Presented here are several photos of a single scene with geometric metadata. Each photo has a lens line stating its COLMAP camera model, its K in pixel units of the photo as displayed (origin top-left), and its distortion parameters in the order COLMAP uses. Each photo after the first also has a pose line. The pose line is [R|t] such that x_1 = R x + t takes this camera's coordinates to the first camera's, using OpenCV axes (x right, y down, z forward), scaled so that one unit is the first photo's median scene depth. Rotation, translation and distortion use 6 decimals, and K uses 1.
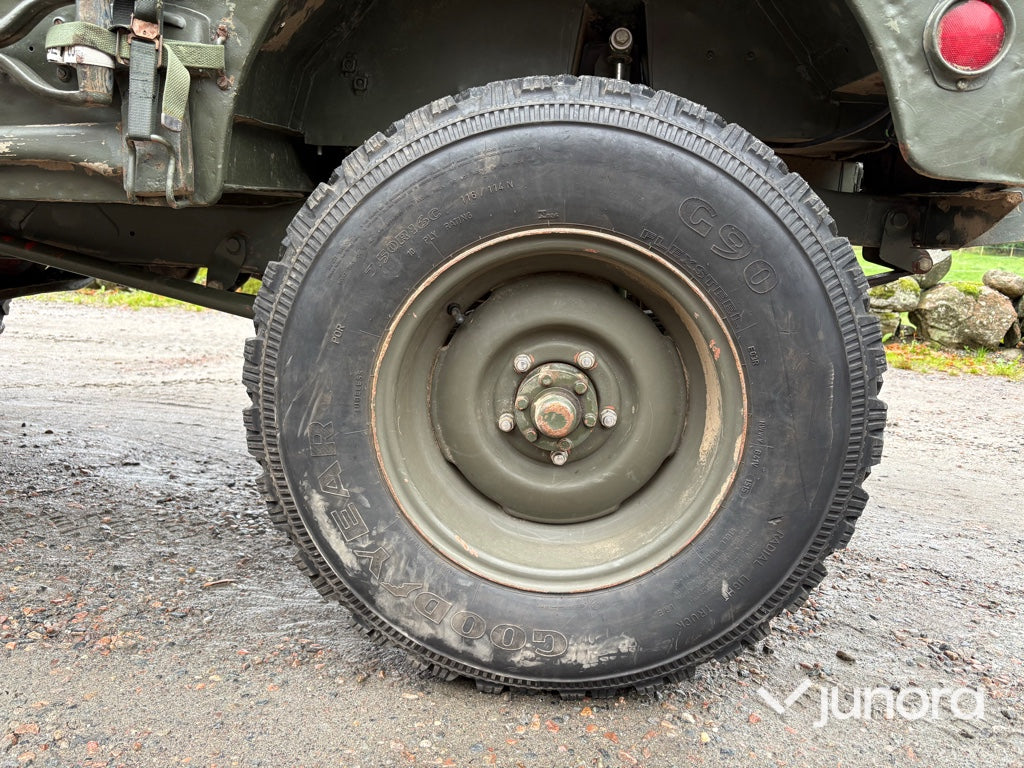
lens RADIAL K [[779.9, 0, 512.6], [0, 779.9, 383.5], [0, 0, 1]] dist [0.044466, -0.054206]
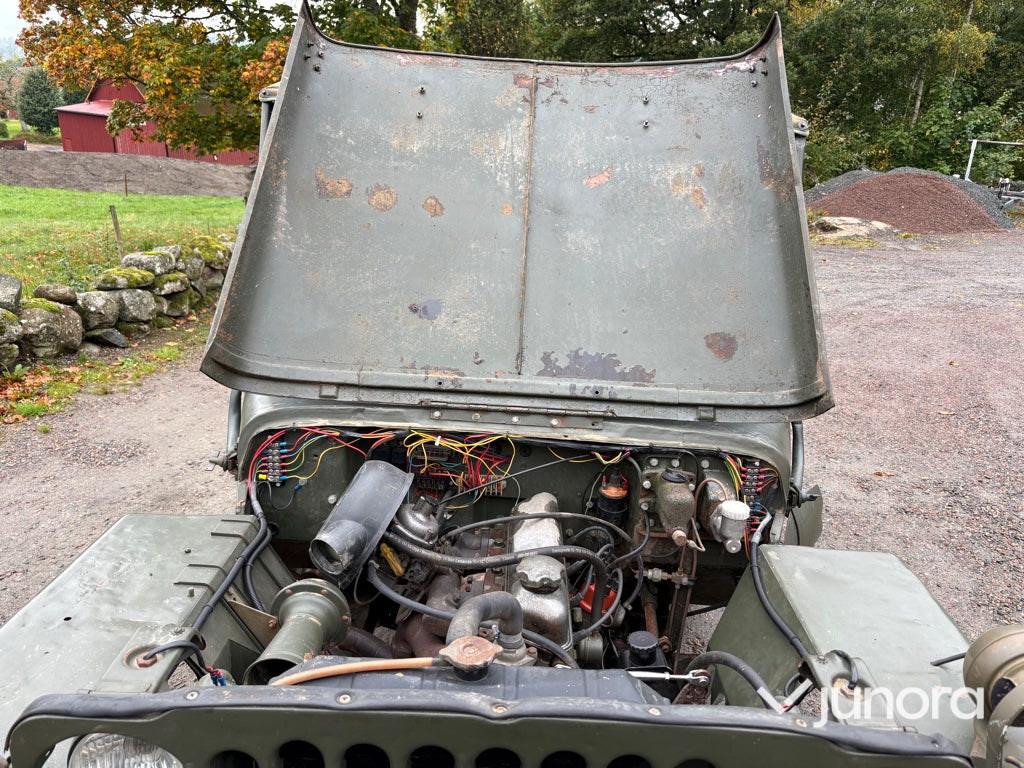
lens RADIAL K [[775.9, 0, 515.2], [0, 775.9, 385.4], [0, 0, 1]] dist [0.053498, -0.060216]
pose [[-0.052307, -0.357060, 0.932616, -2.888208], [0.150042, 0.920483, 0.360830, -1.636832], [-0.987295, 0.158806, 0.005426, 1.633015]]
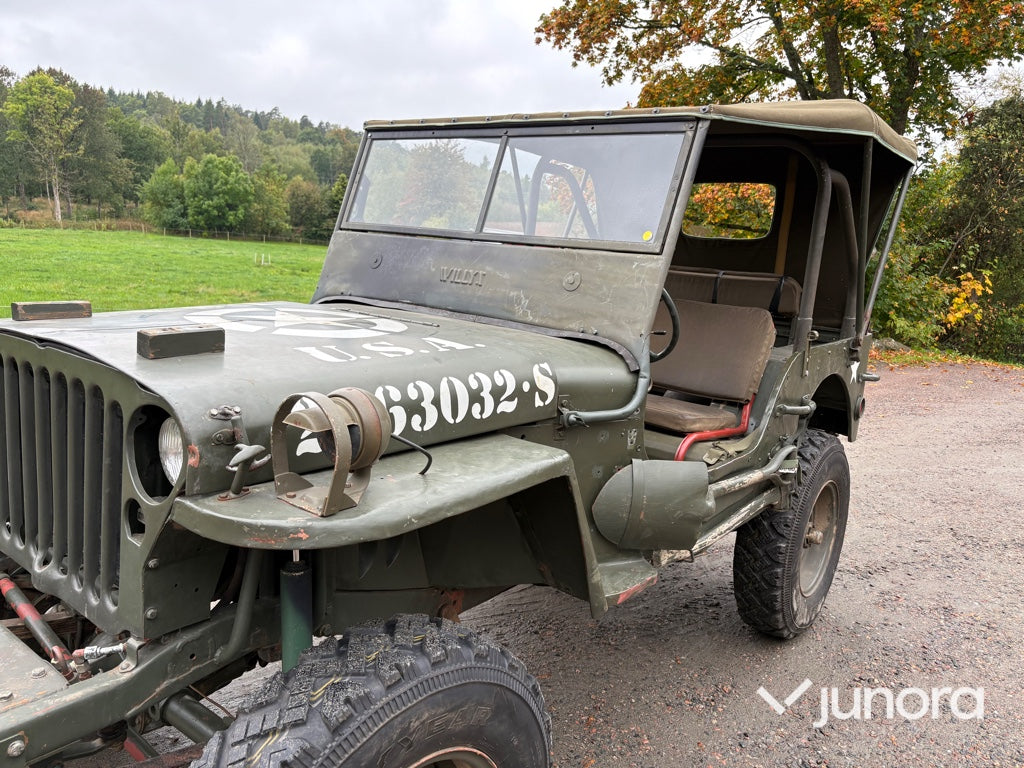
lens RADIAL K [[775.4, 0, 507.2], [0, 775.4, 381.9], [0, 0, 1]] dist [0.059282, -0.065743]
pose [[0.564313, -0.159302, 0.810046, -2.974274], [0.129673, 0.986130, 0.103595, -1.019457], [-0.815314, 0.046581, 0.577143, 0.165480]]
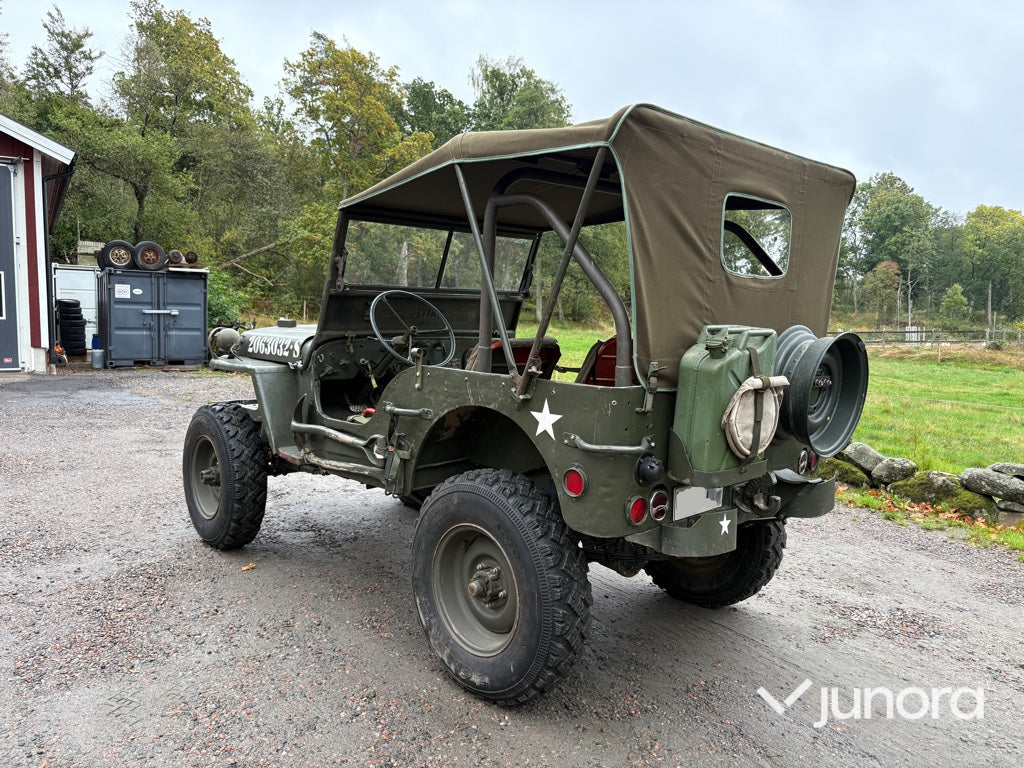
lens RADIAL K [[773.1, 0, 508.8], [0, 773.1, 381.9], [0, 0, 1]] dist [0.066466, -0.064109]
pose [[0.746692, 0.042262, -0.663826, 1.916815], [-0.130477, 0.987898, -0.083870, -0.462013], [0.652247, 0.149239, 0.743170, -1.091772]]
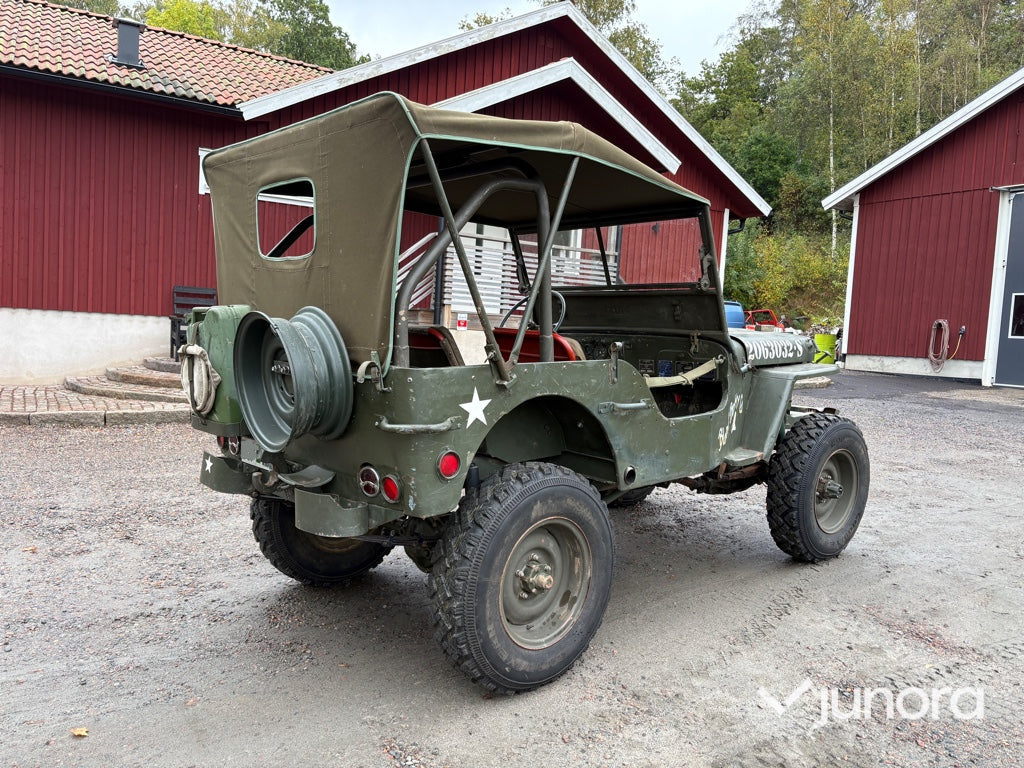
lens RADIAL K [[776.6, 0, 510.7], [0, 776.6, 385.1], [0, 0, 1]] dist [0.054528, -0.061642]
pose [[-0.684251, 0.021604, -0.728927, 2.238908], [-0.190663, 0.959493, 0.207415, -1.471869], [0.703881, 0.280903, -0.652415, 3.978785]]
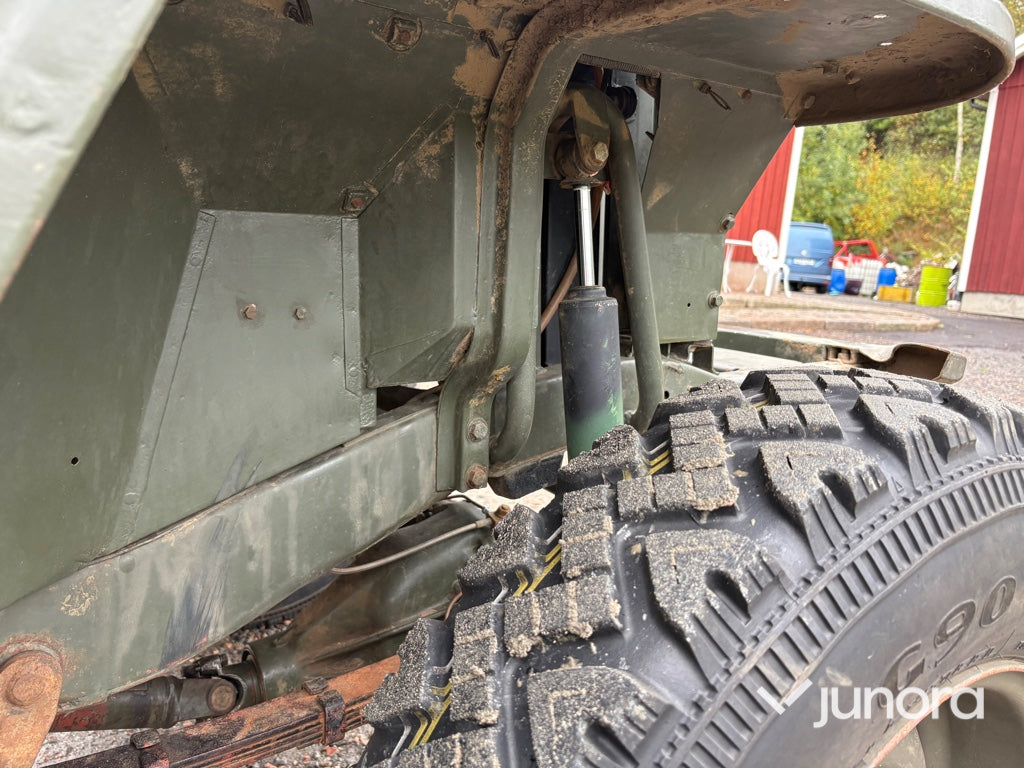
lens RADIAL K [[775.6, 0, 497.4], [0, 775.6, 385.6], [0, 0, 1]] dist [0.042004, -0.052158]
pose [[-0.770445, 0.043307, -0.636034, -1.471853], [-0.202059, 0.929662, 0.308059, -0.877112], [0.604638, 0.365859, -0.707503, 2.687856]]
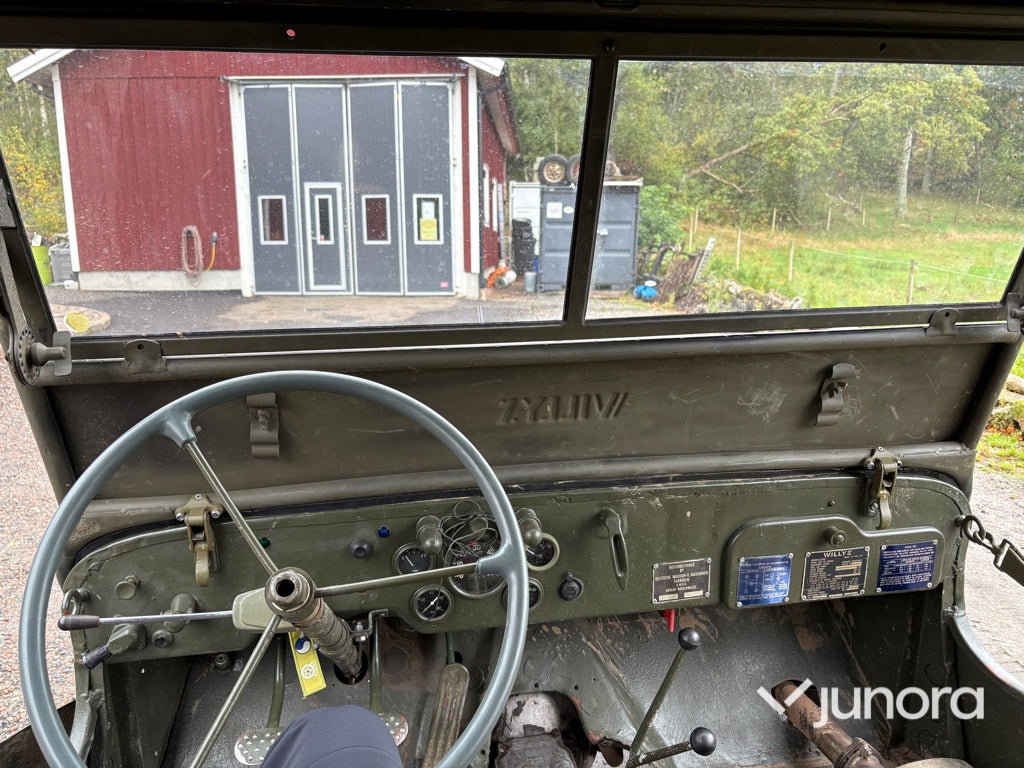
lens RADIAL K [[779.2, 0, 516.8], [0, 779.2, 386.4], [0, 0, 1]] dist [0.012650, -0.000842]
pose [[0.249718, 0.179065, -0.951618, -0.135248], [-0.185773, 0.973357, 0.134406, -1.266663], [0.950331, 0.143222, 0.276330, 1.256590]]
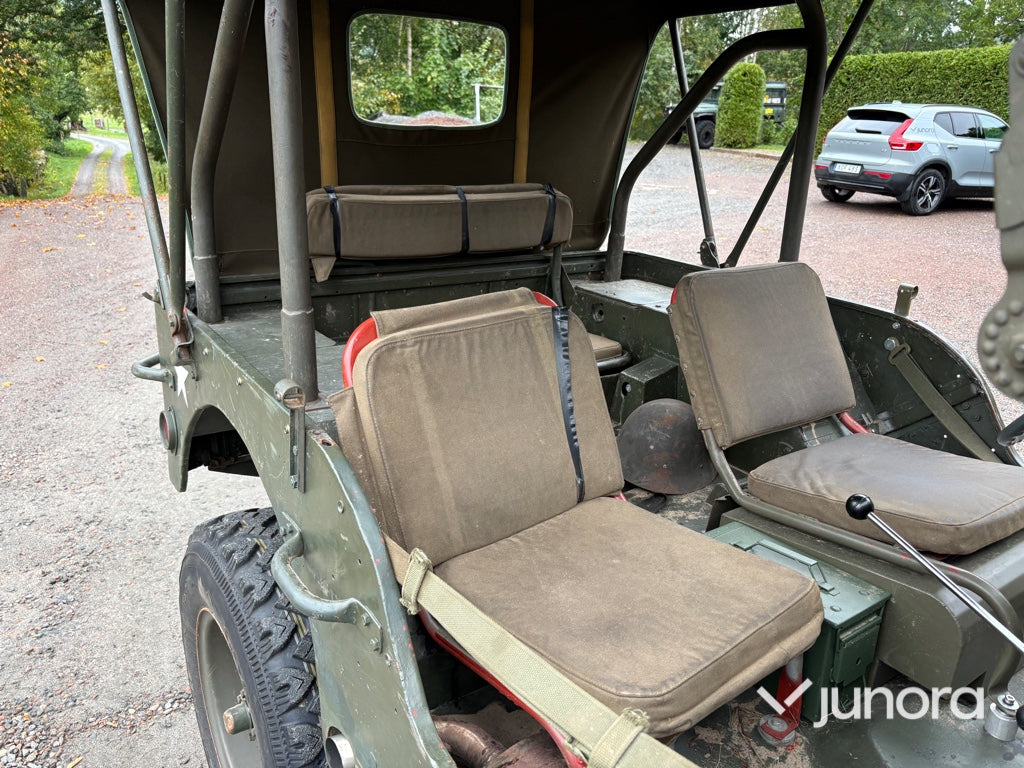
lens RADIAL K [[775.4, 0, 507.2], [0, 775.4, 381.9], [0, 0, 1]] dist [0.059282, -0.065743]
pose [[-0.626117, -0.326107, 0.708260, -1.077487], [0.090614, 0.871755, 0.481490, -1.563333], [-0.774446, 0.365647, -0.516271, 2.605573]]
